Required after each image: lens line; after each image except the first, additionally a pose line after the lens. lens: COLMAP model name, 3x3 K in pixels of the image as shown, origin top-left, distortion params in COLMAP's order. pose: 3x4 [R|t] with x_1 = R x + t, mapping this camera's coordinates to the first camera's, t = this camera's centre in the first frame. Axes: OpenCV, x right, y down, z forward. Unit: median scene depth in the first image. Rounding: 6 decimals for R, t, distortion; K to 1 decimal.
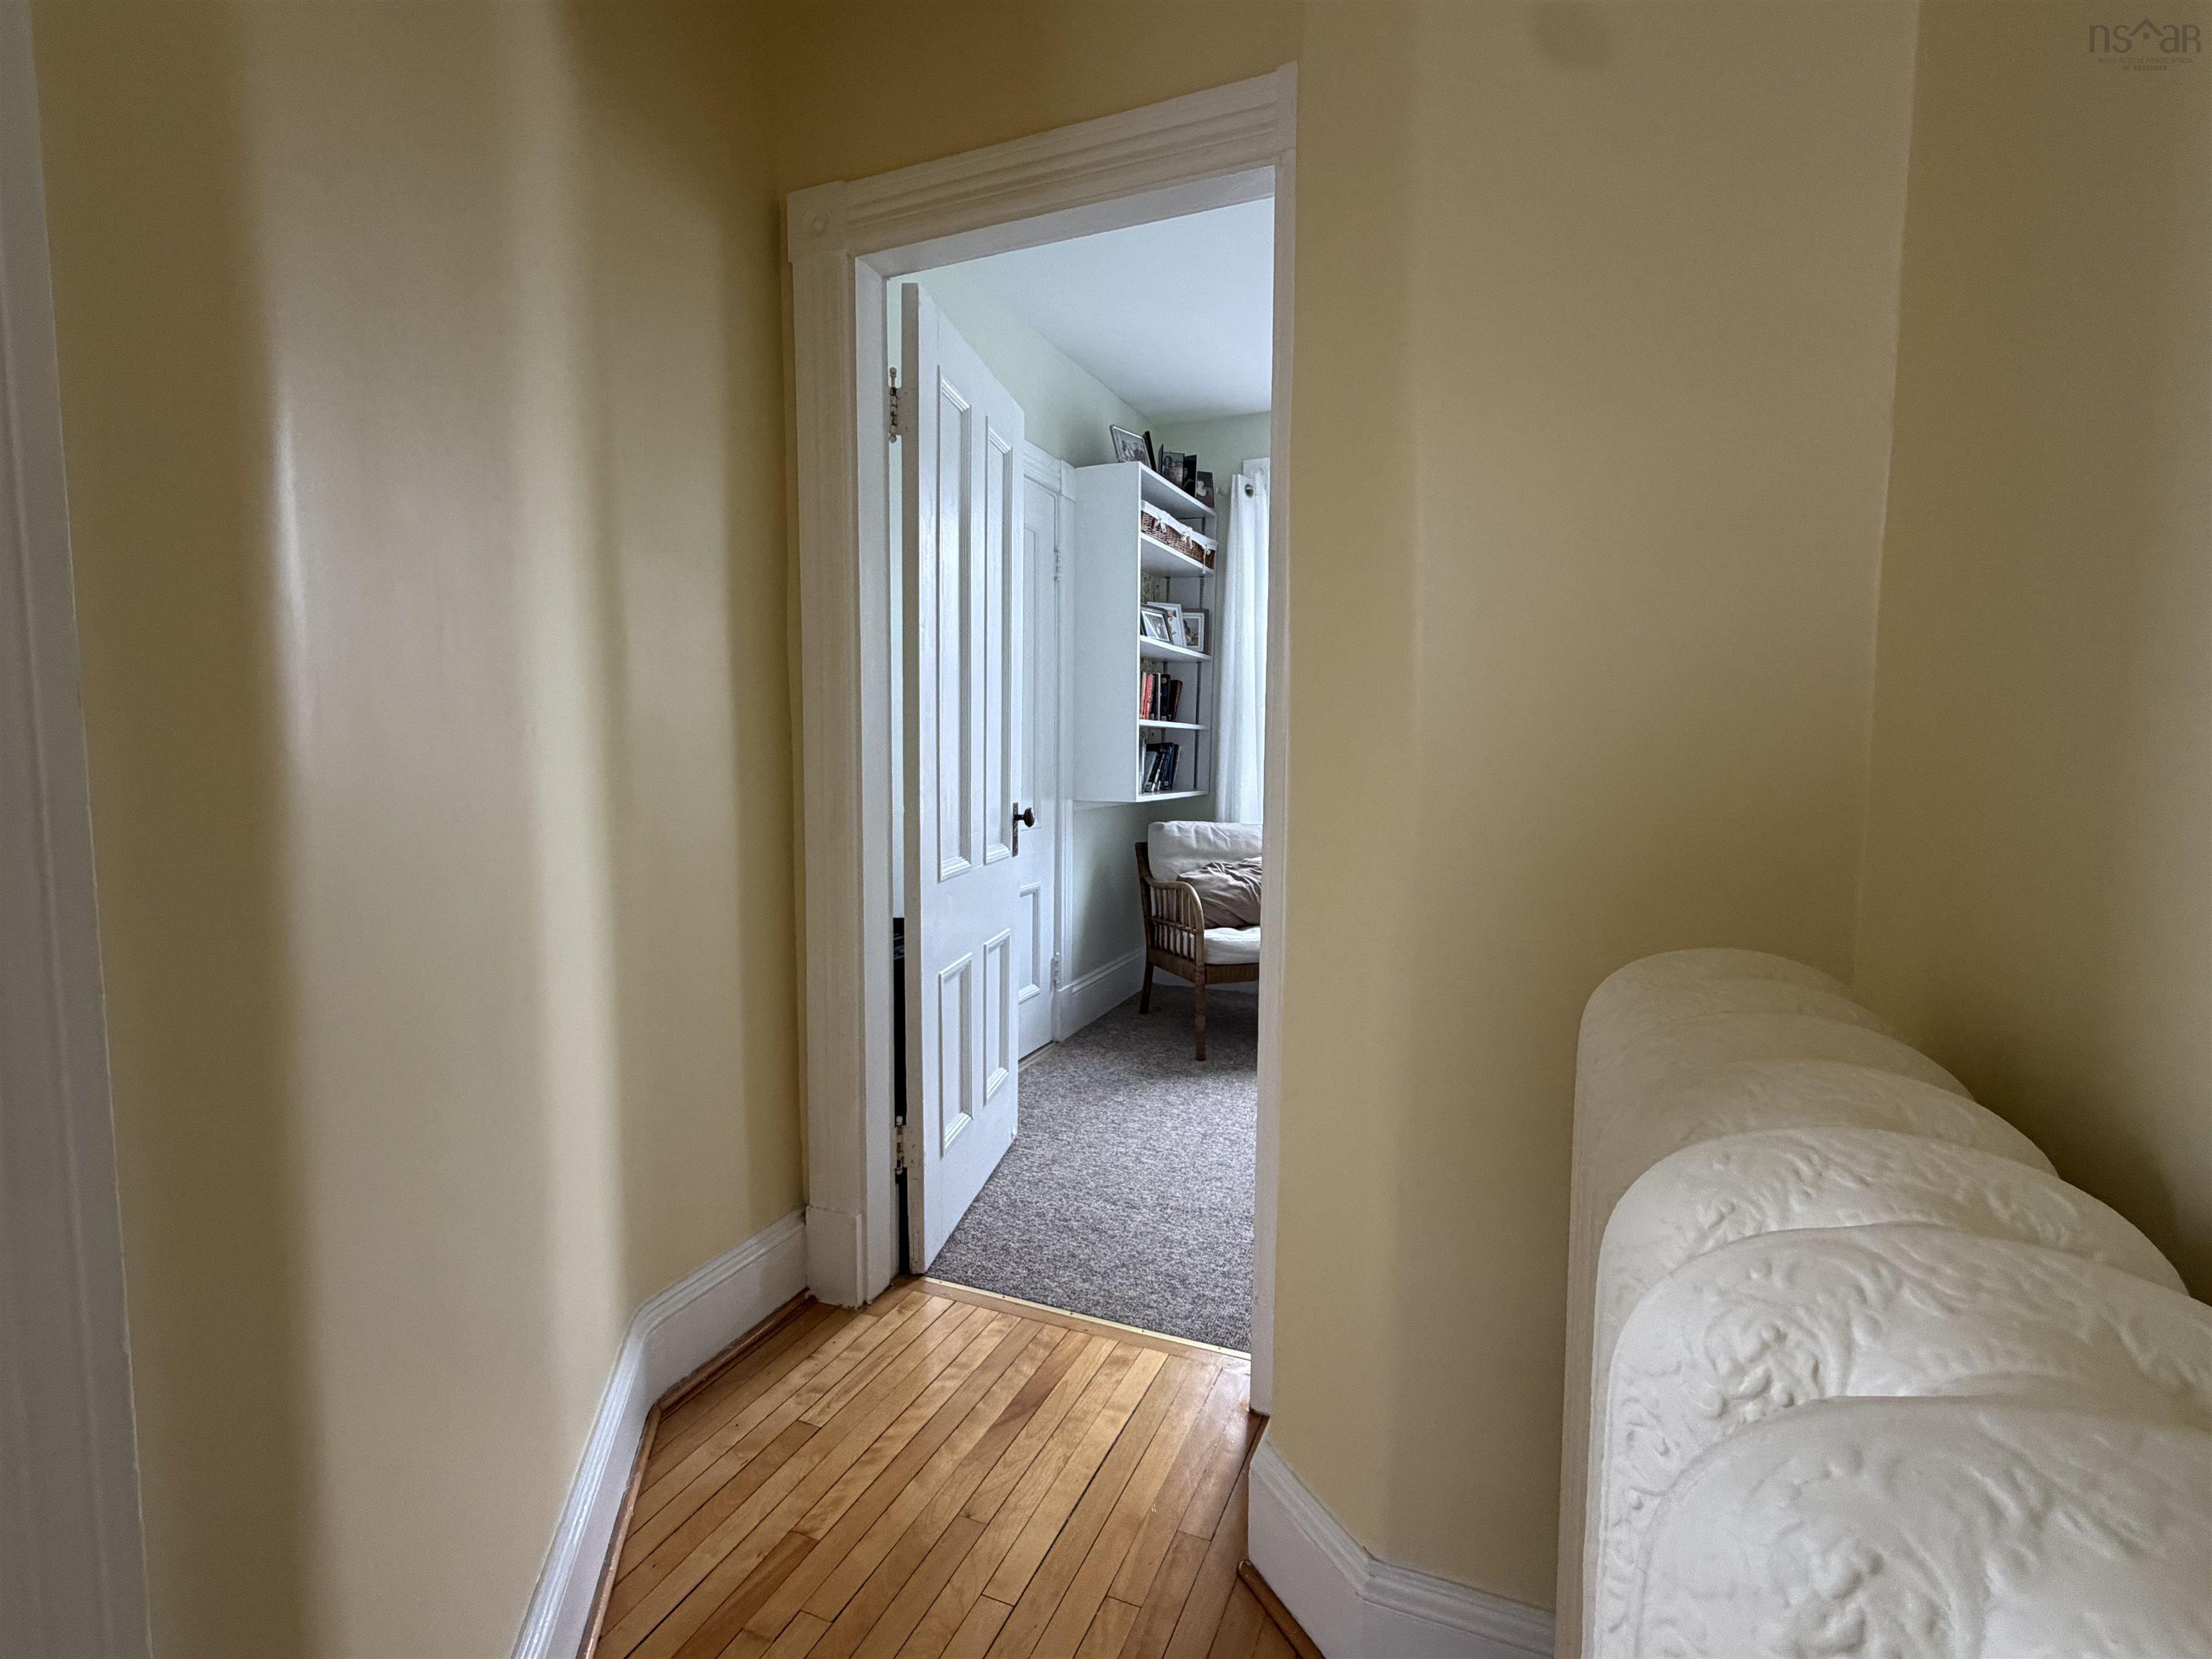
lens RADIAL K [[1032.4, 0, 1100.8], [0, 1032.4, 834.1], [0, 0, 1]] dist [-0.000554, -0.000244]
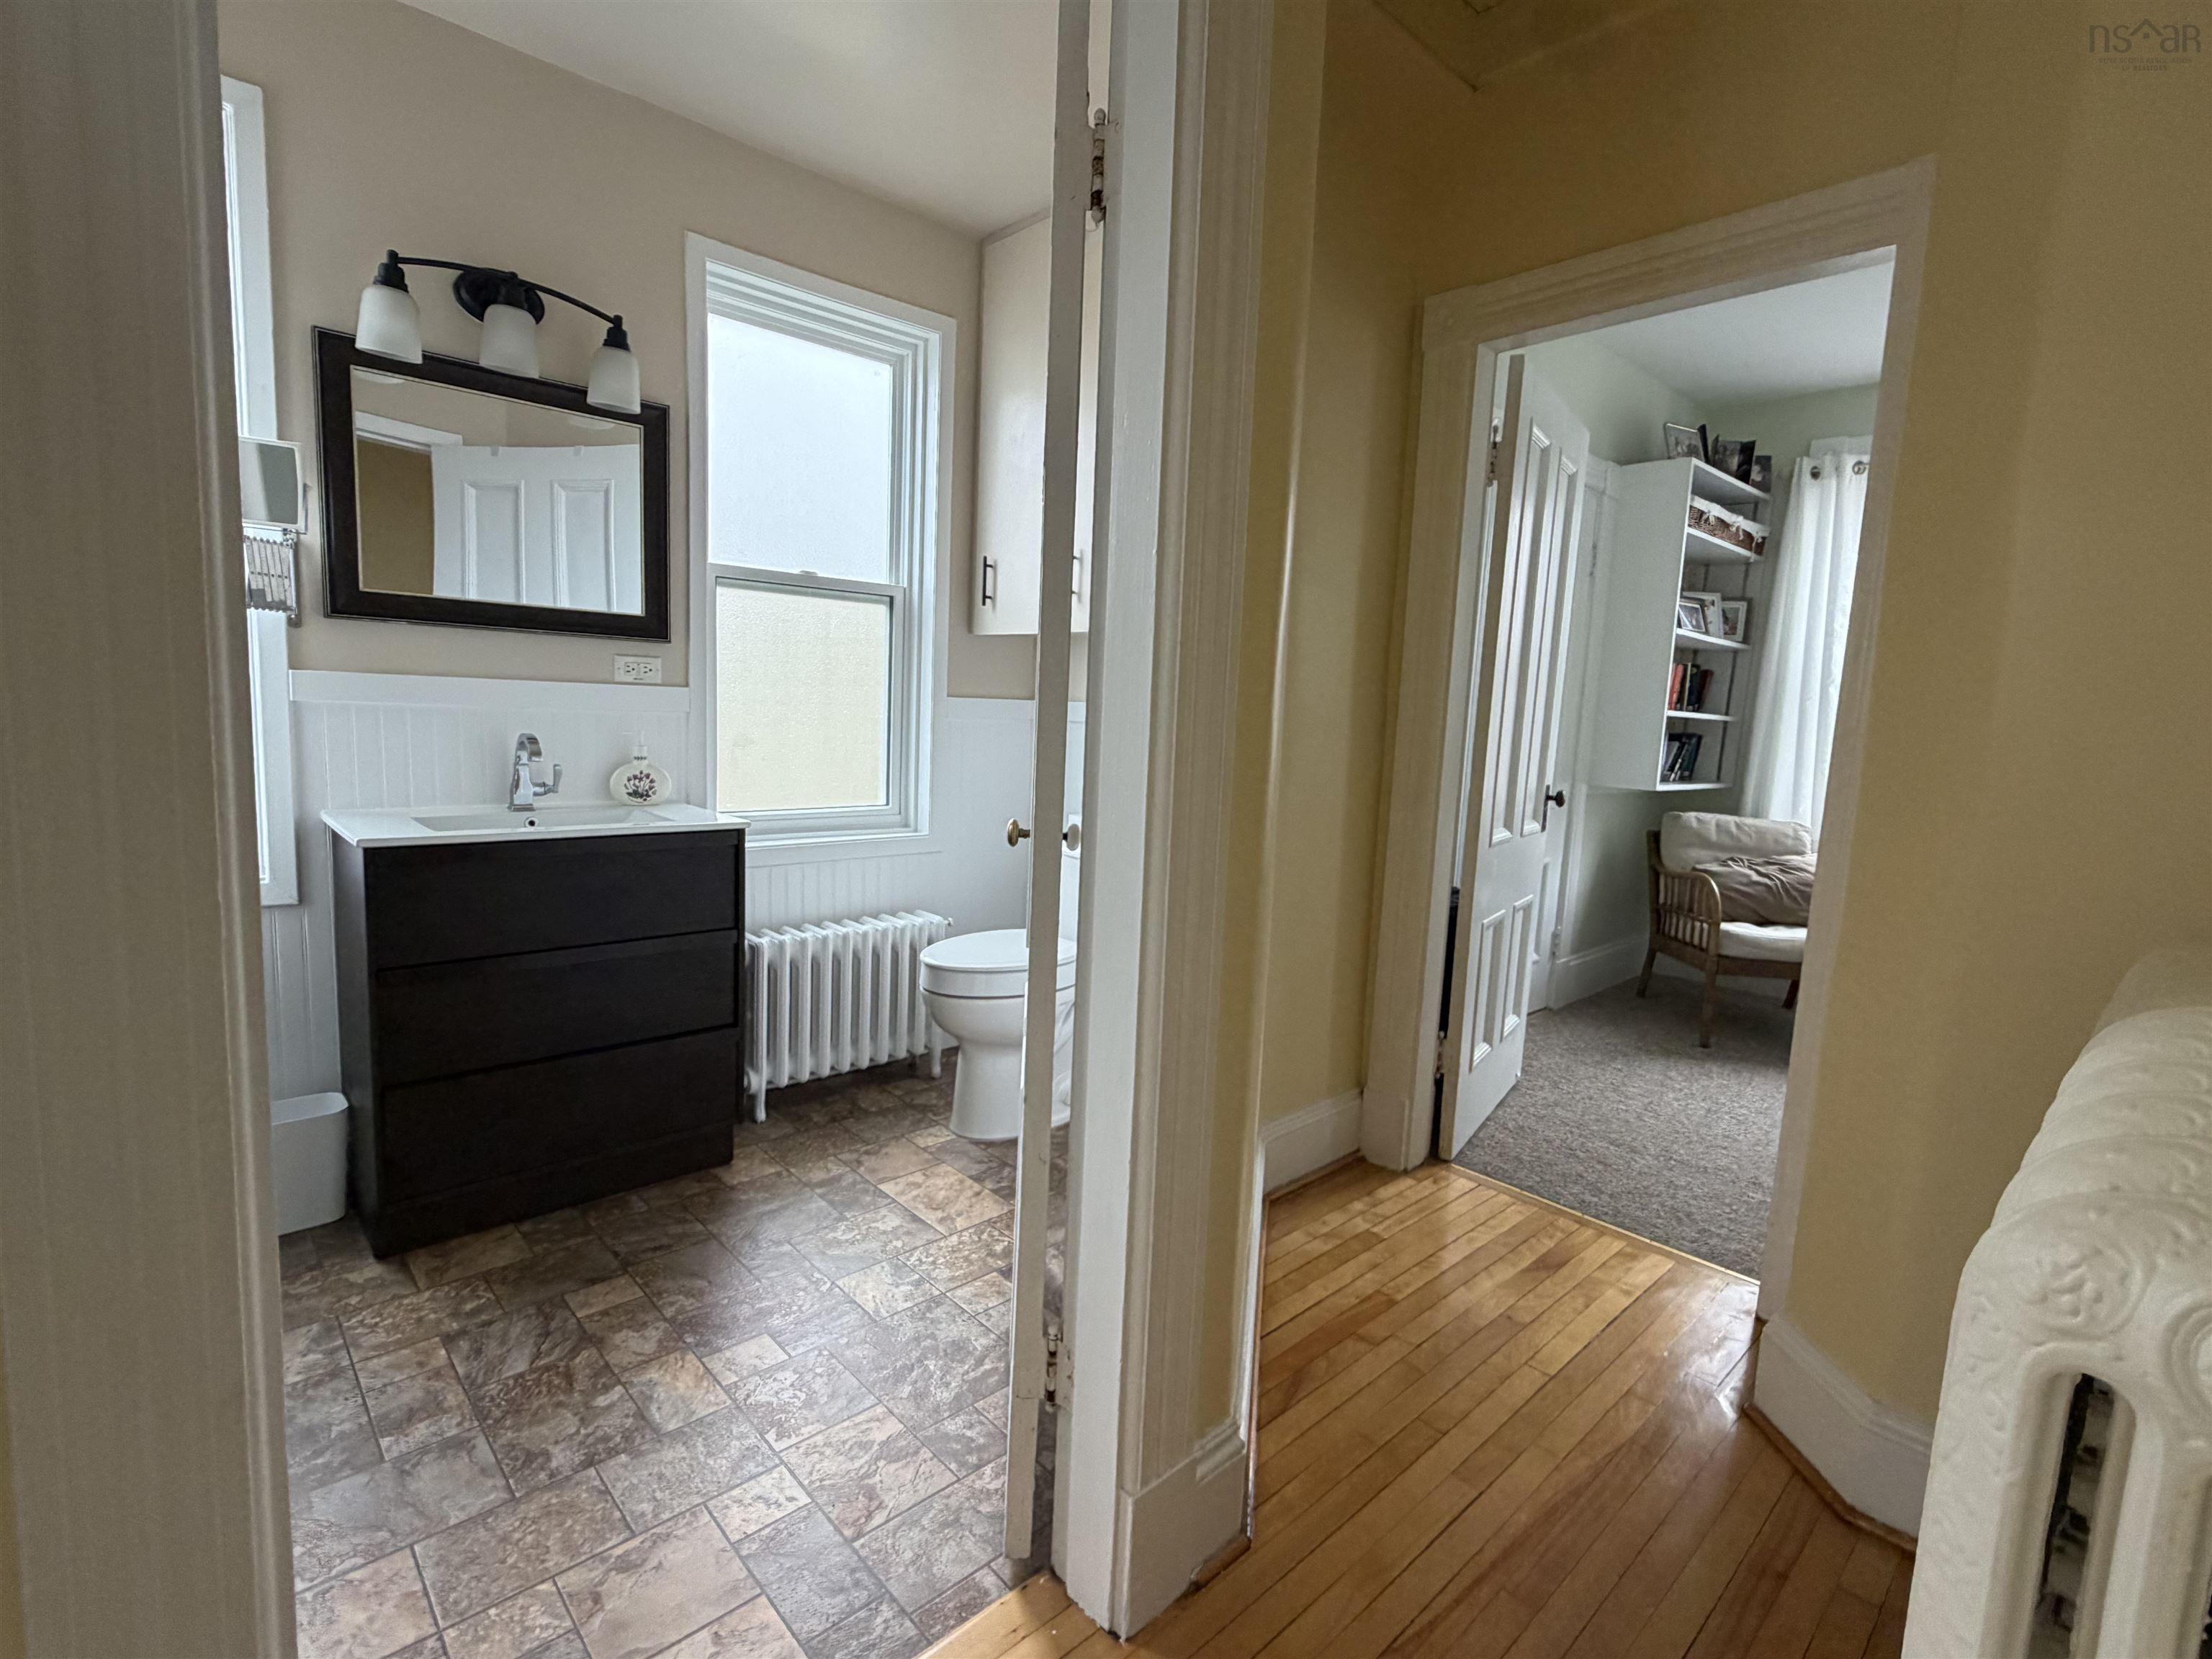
lens RADIAL K [[1032.4, 0, 1100.8], [0, 1032.4, 834.1], [0, 0, 1]] dist [-0.000554, -0.000244]
pose [[0.909307, 0.085475, -0.407253, -0.063162], [-0.073158, 0.996270, 0.045754, 0.007391], [0.409645, -0.011811, 0.912168, -0.228460]]
